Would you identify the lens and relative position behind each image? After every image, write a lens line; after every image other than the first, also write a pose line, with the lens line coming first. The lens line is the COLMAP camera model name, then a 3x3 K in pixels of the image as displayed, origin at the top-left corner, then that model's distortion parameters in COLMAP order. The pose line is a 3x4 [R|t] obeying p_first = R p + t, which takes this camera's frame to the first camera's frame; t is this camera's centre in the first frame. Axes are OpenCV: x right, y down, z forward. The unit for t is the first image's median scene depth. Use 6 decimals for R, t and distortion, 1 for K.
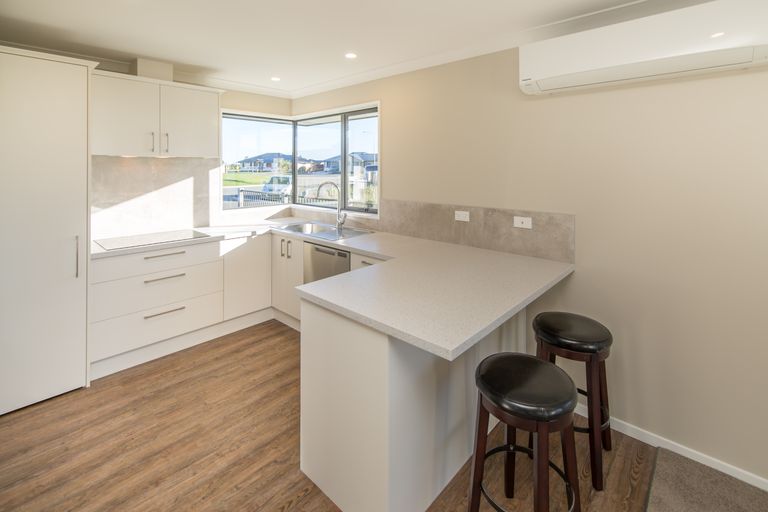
lens RADIAL K [[345.1, 0, 384.0], [0, 345.1, 256.0], [0, 0, 1]] dist [0.000535, 0.000105]
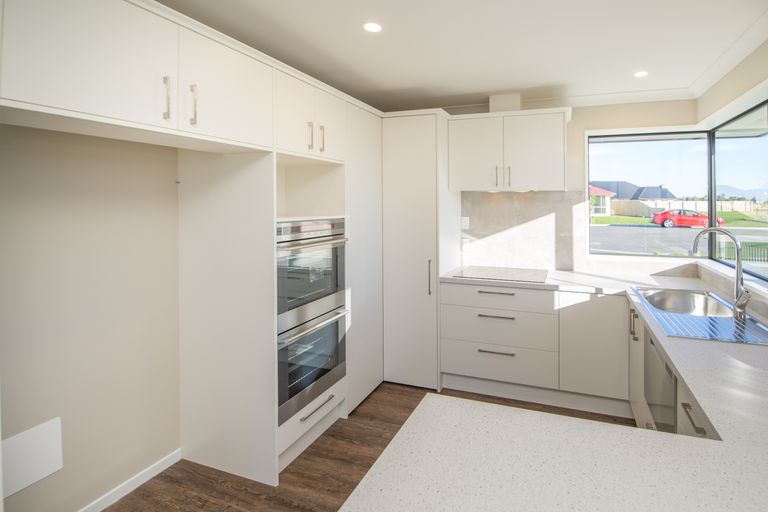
lens RADIAL K [[370.5, 0, 384.2], [0, 370.5, 243.9], [0, 0, 1]] dist [0.000002, -0.000066]
pose [[0.446640, 0.103790, -0.888673, 0.098168], [-0.227963, 0.973669, -0.000856, -0.054820], [0.865185, 0.202967, 0.458540, 0.218503]]
